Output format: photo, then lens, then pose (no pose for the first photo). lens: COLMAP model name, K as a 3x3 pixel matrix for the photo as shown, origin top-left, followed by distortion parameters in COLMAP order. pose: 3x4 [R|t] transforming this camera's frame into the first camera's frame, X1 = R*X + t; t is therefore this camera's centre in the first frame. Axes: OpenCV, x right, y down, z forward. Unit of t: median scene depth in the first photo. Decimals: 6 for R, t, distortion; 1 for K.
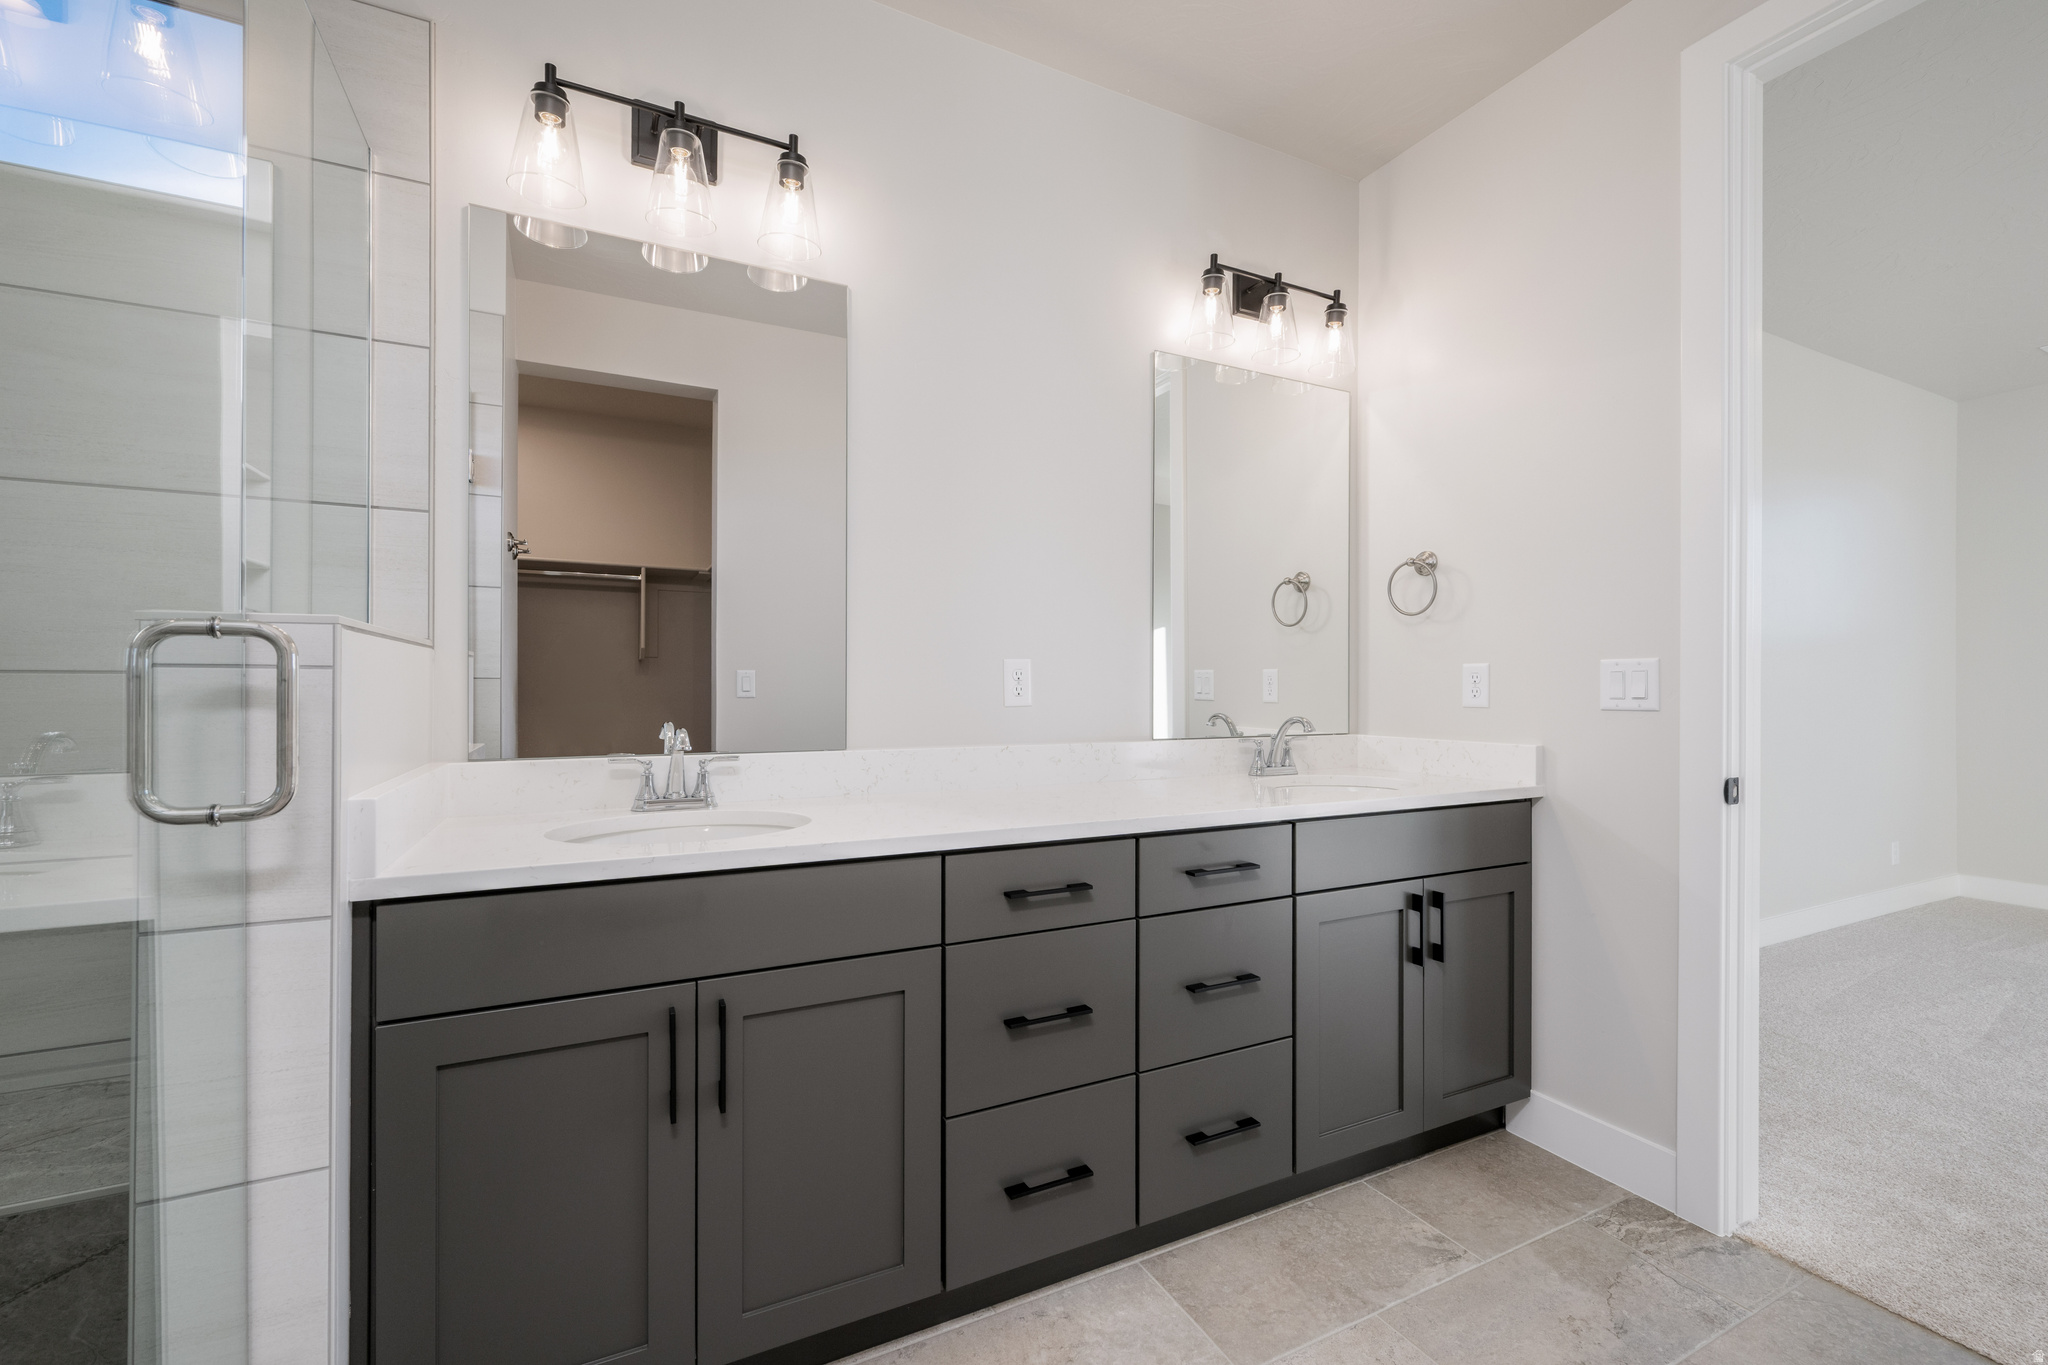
lens RADIAL K [[804.4, 0, 1027.6], [0, 804.4, 689.9], [0, 0, 1]] dist [0.000381, 0.000229]
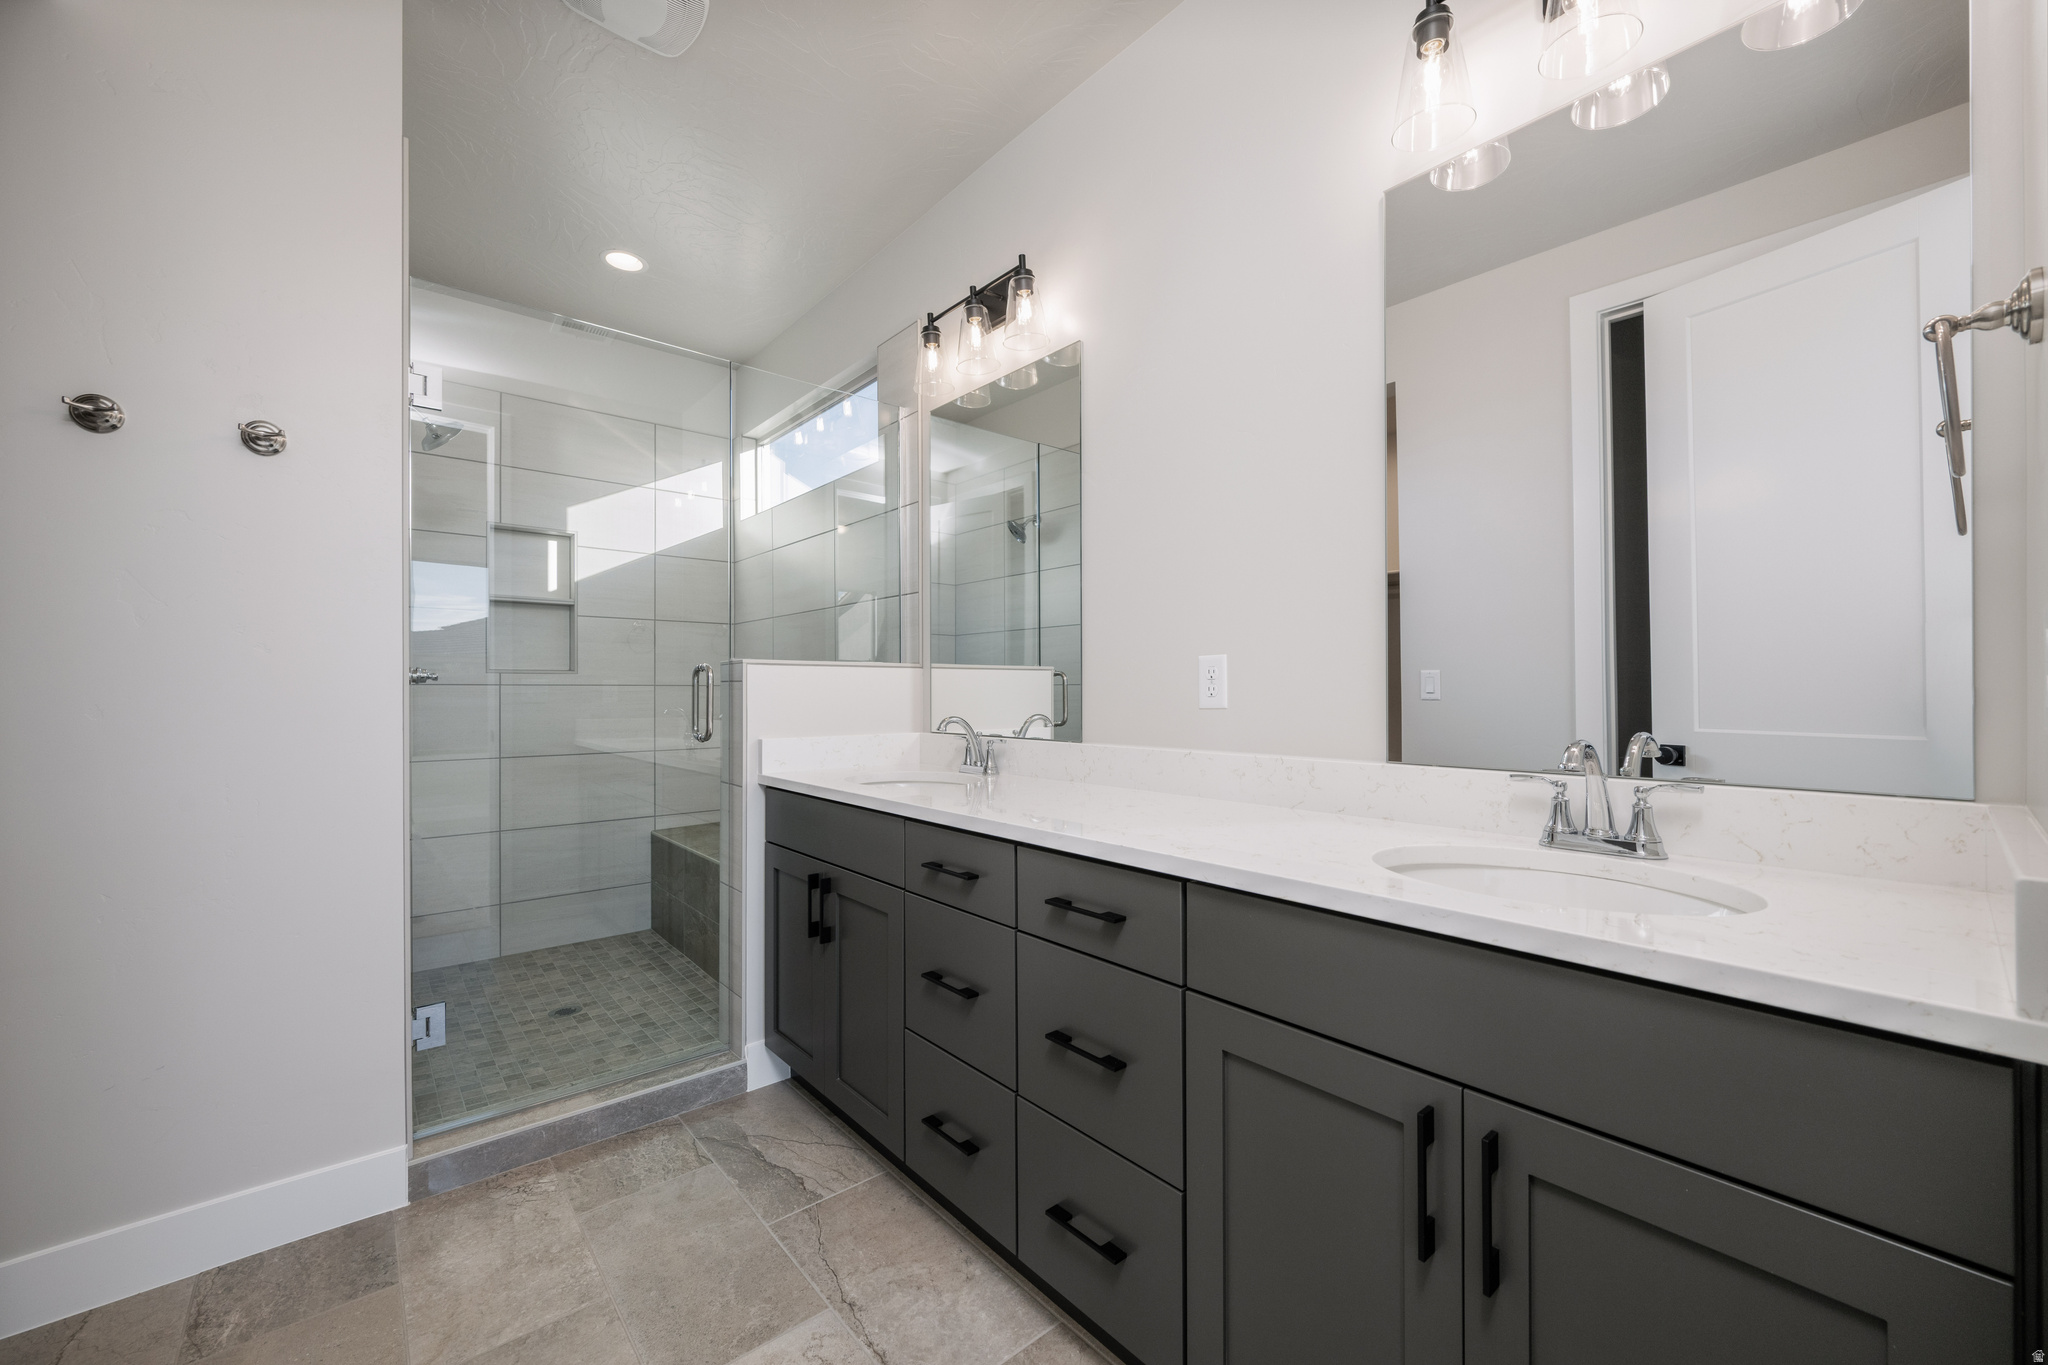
lens RADIAL K [[804.4, 0, 1027.6], [0, 804.4, 689.9], [0, 0, 1]] dist [0.000381, 0.000229]
pose [[0.285618, -0.006588, -0.958321, 0.789187], [-0.024144, 0.999610, -0.014068, 0.017425], [0.958039, 0.027156, 0.285347, 0.551440]]
